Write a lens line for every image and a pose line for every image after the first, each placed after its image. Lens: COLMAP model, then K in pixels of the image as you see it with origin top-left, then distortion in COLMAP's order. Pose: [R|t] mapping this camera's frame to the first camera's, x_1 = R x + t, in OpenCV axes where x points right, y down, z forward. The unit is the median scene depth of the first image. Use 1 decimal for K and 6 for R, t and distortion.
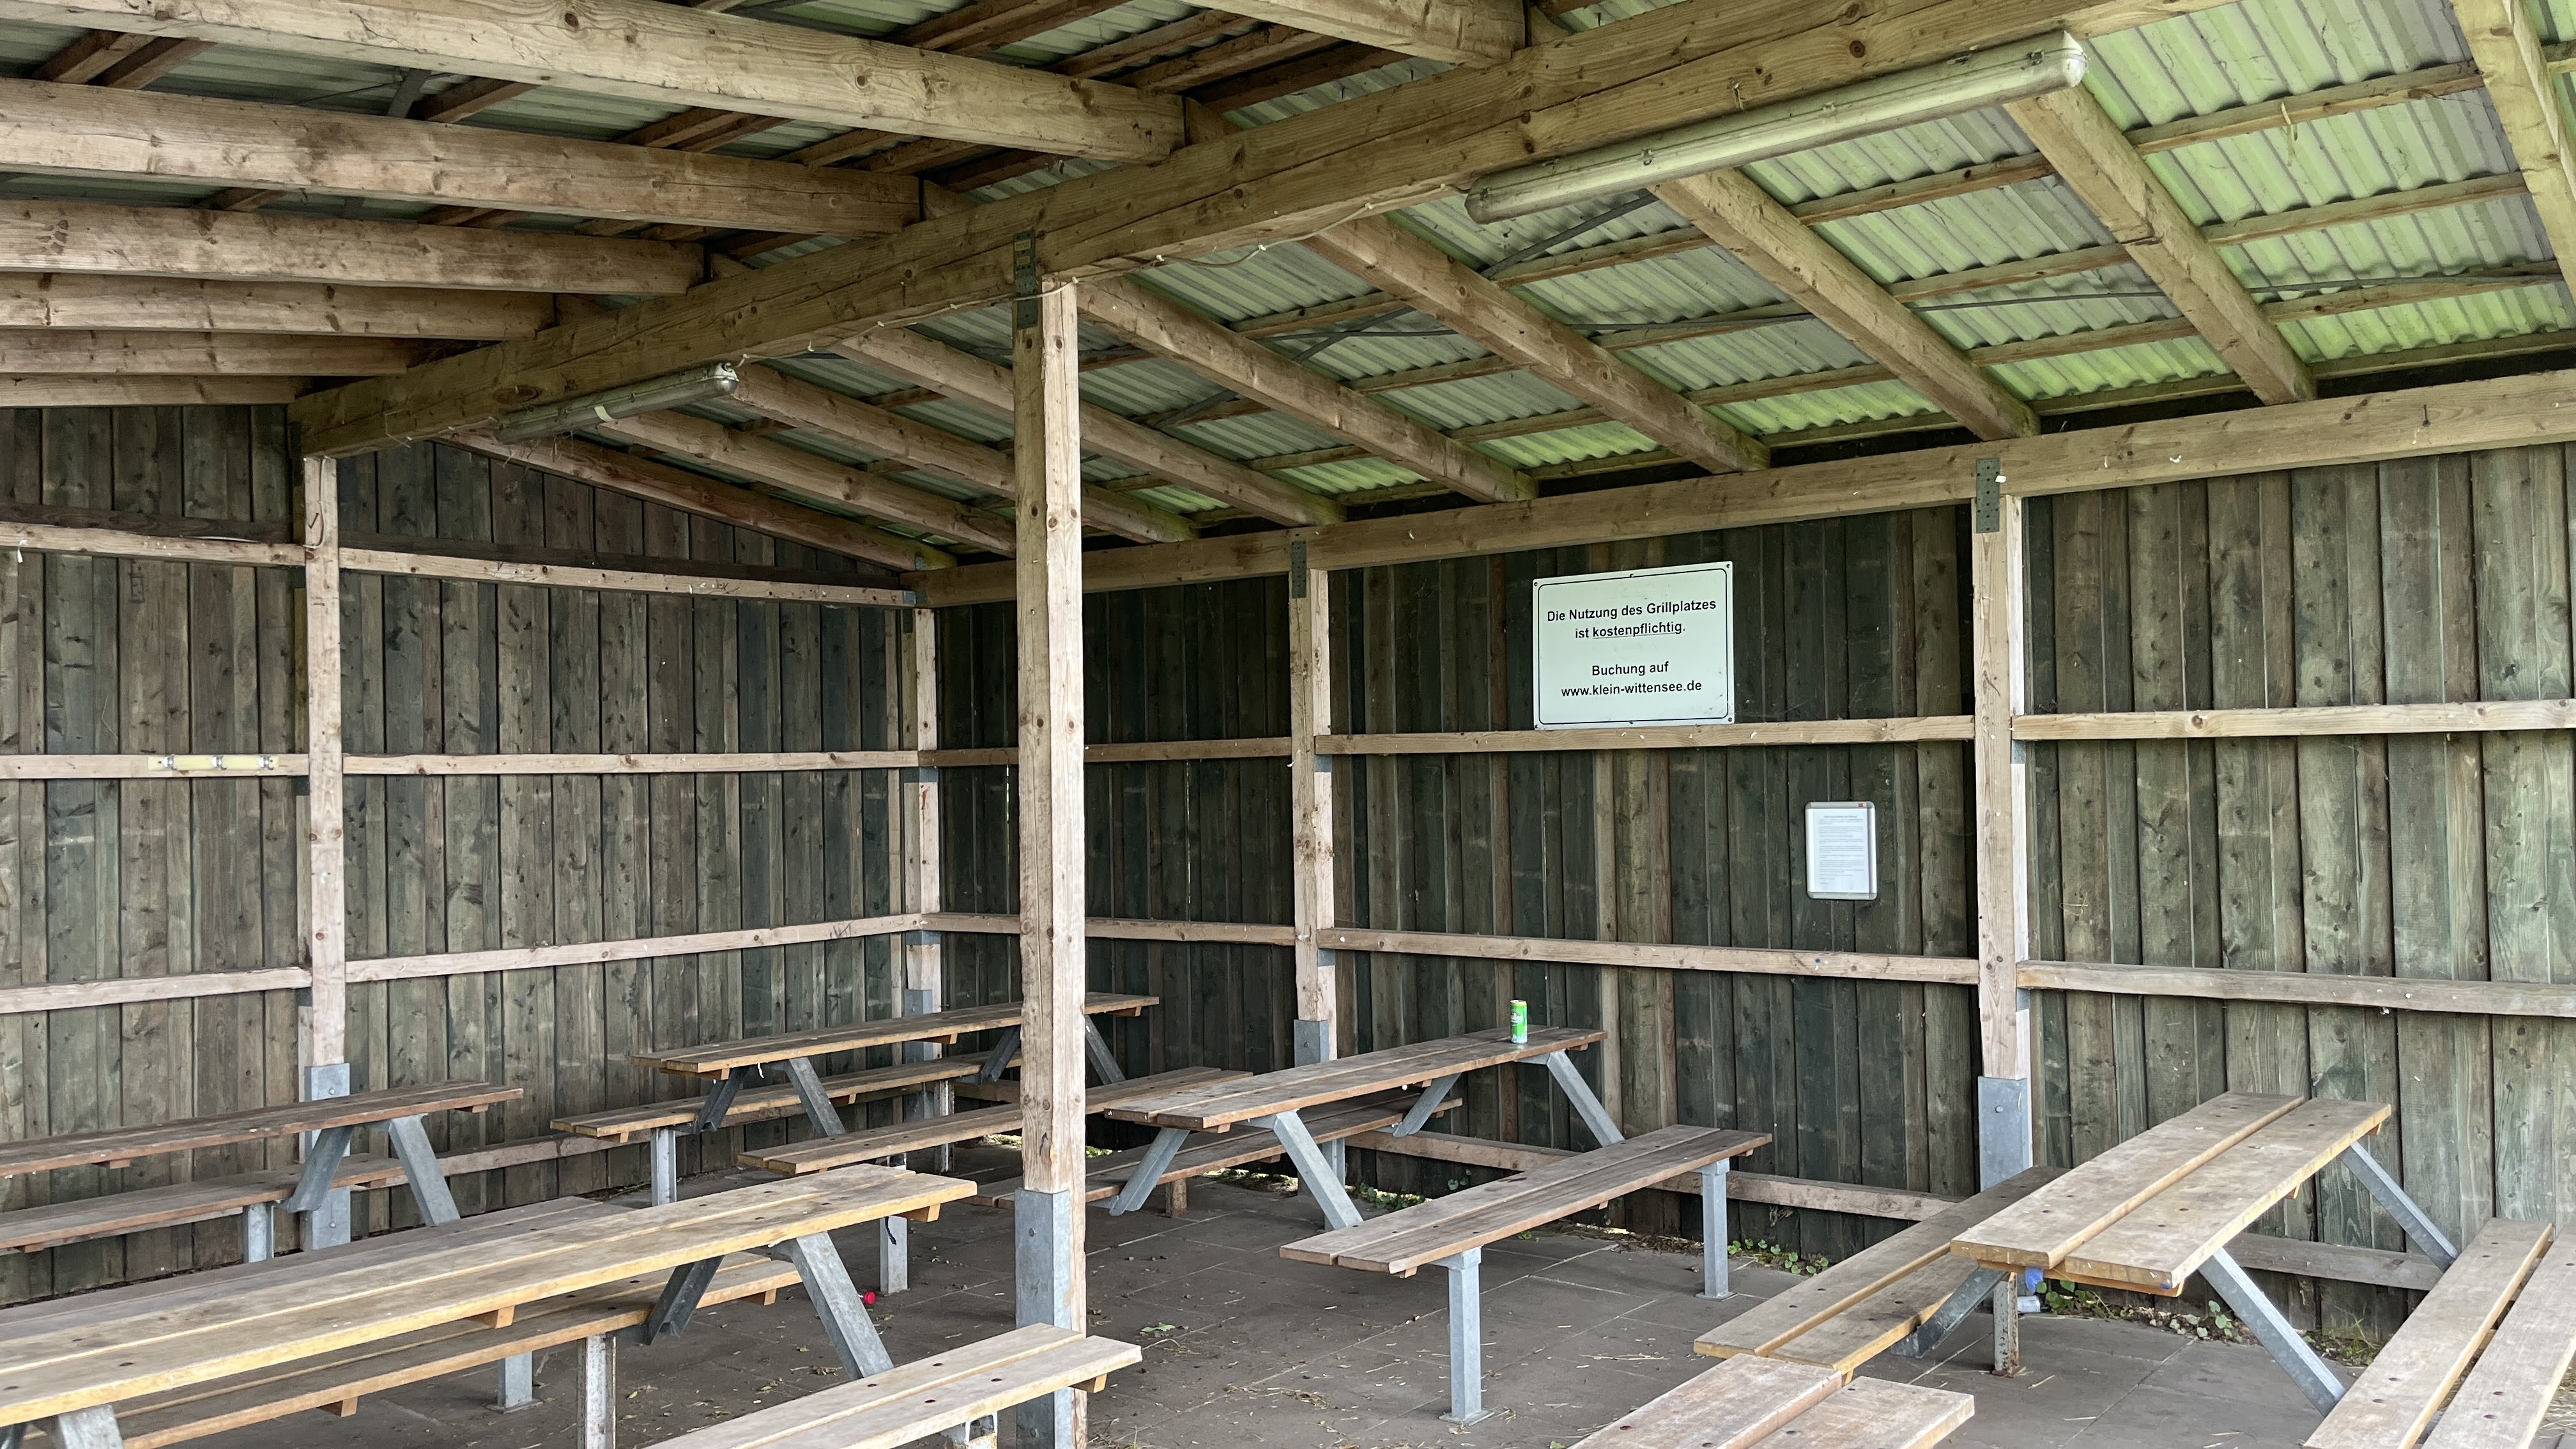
lens RADIAL K [[1929.5, 0, 1285.9], [0, 1929.5, 729.6], [0, 0, 1]] dist [0.035828, -0.073802]
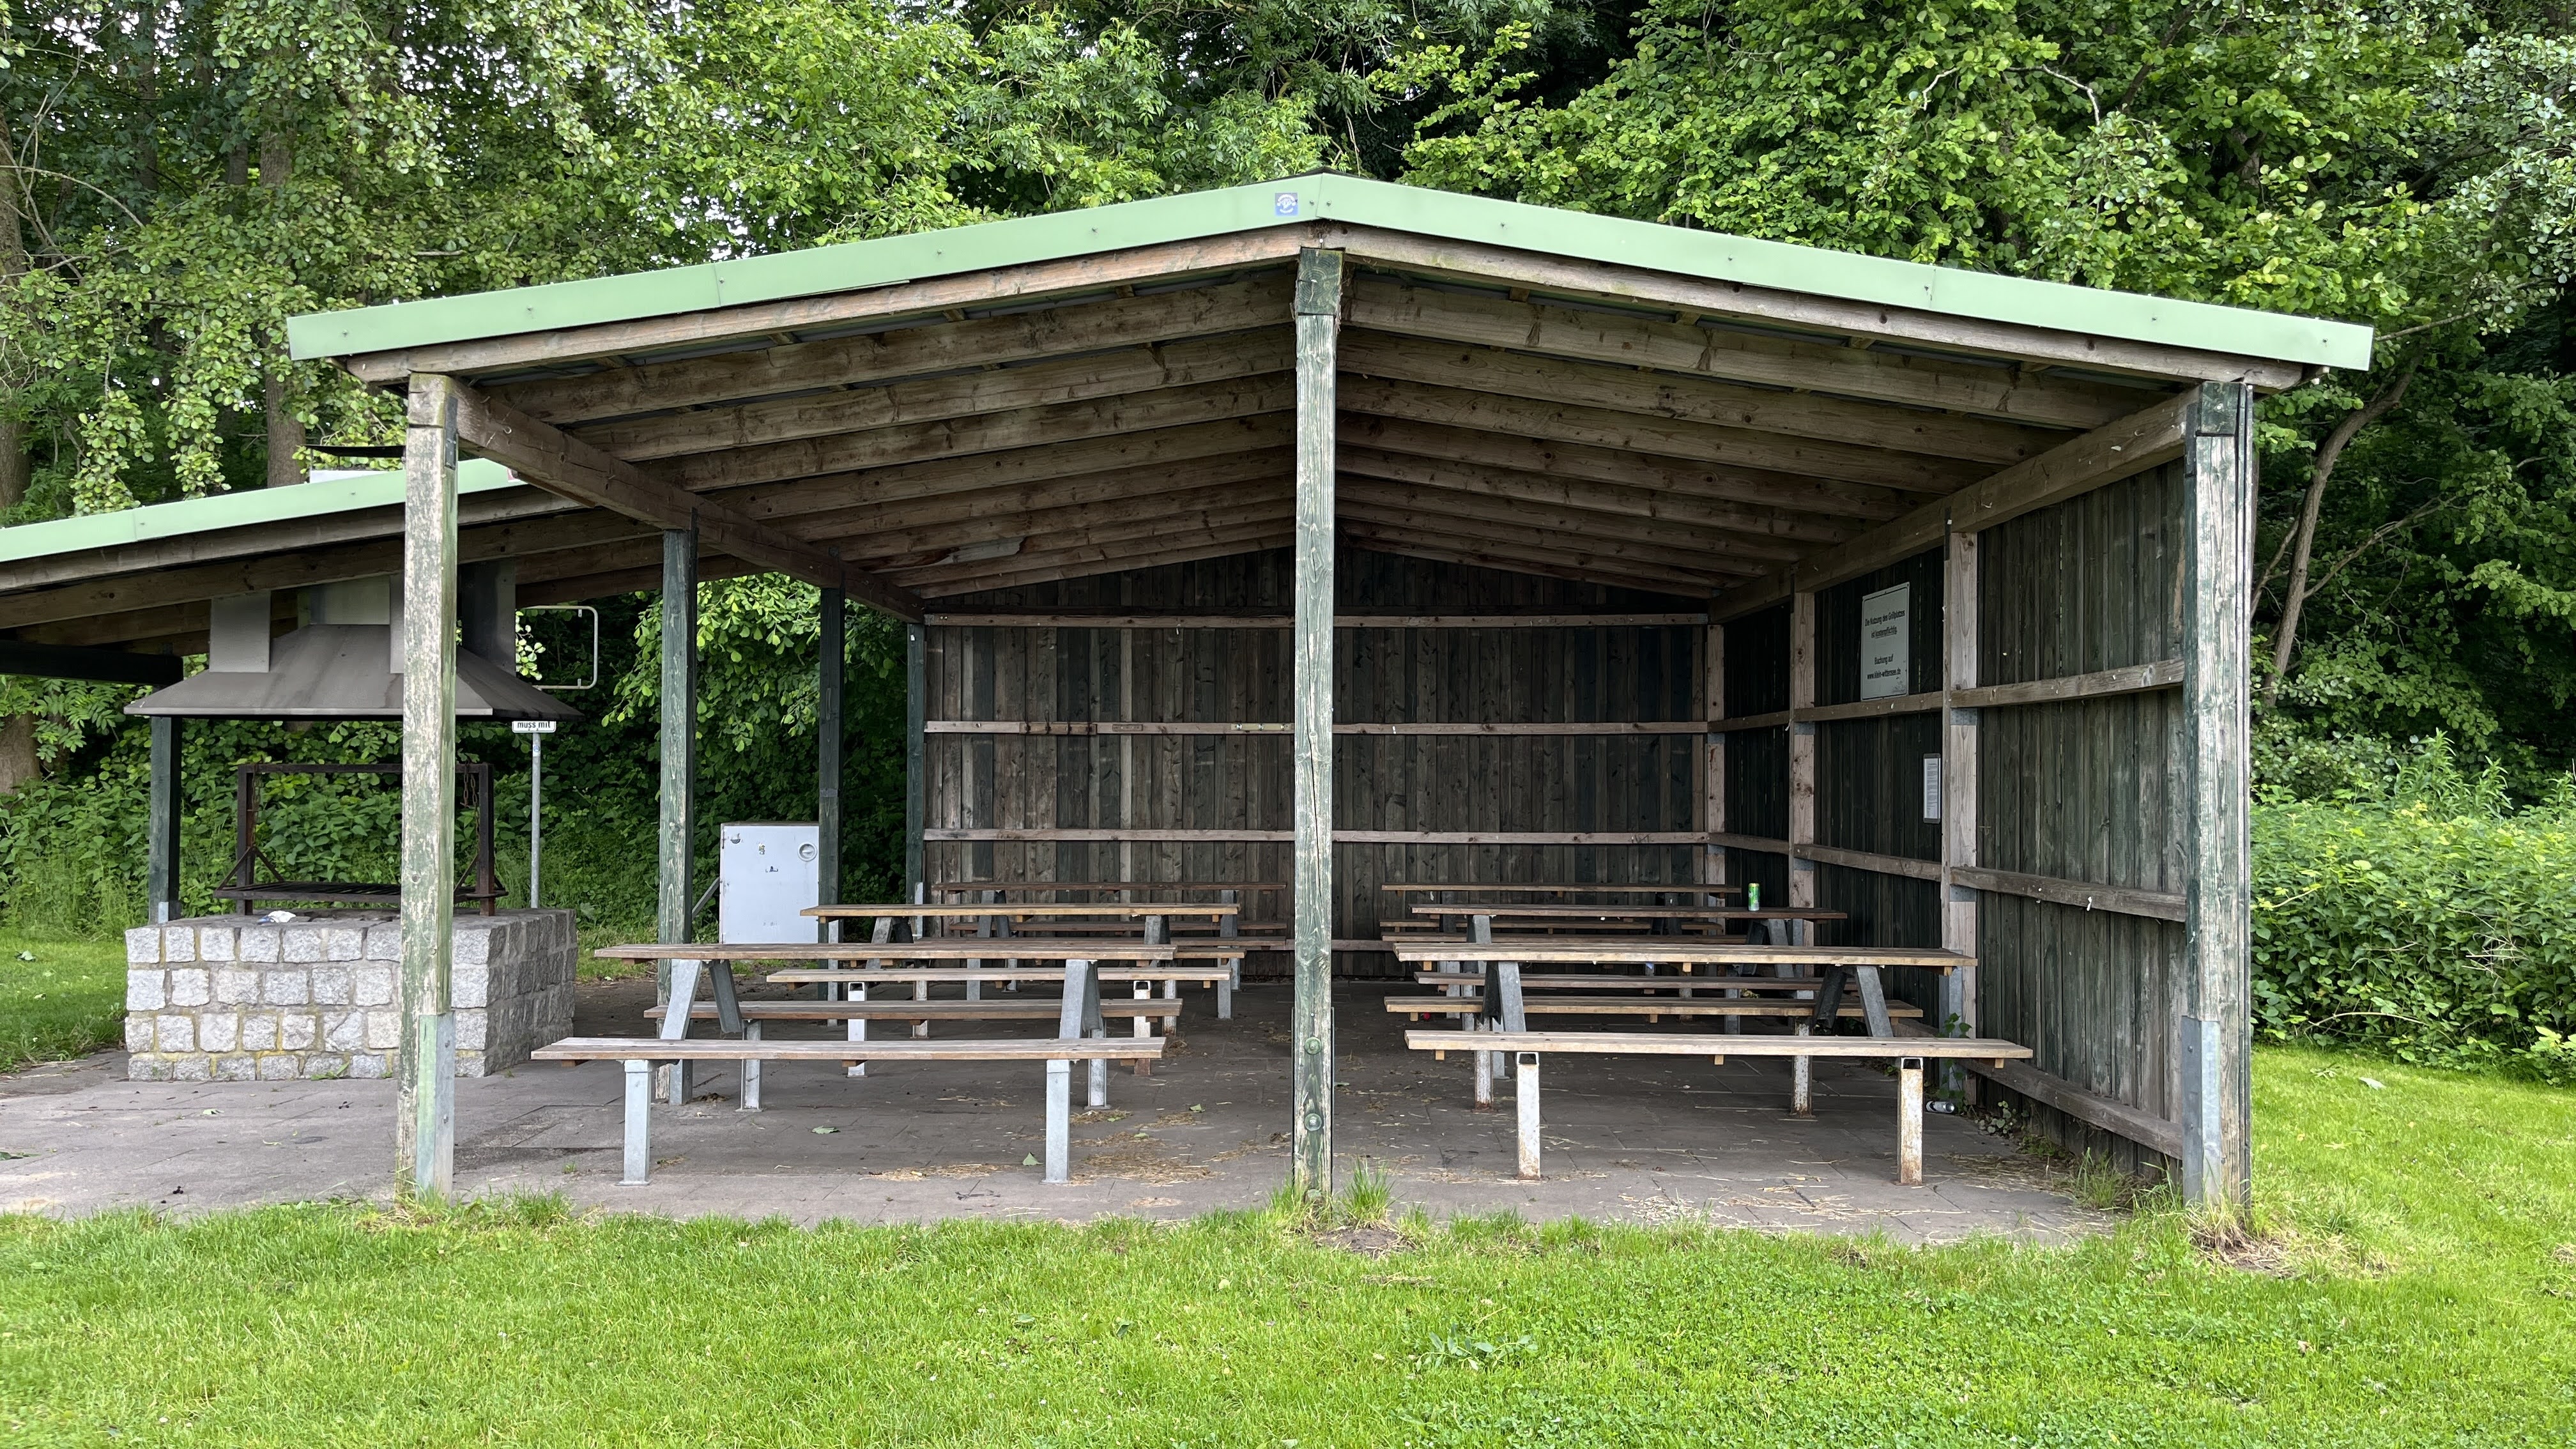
lens RADIAL K [[1929.5, 0, 1289.5], [0, 1929.5, 729.7], [0, 0, 1]] dist [0.035828, -0.073802]
pose [[0.599242, -0.000105, -0.800568, 0.926594], [0.007179, 0.999960, 0.005243, 0.008214], [0.800536, -0.008890, 0.599219, -0.163792]]
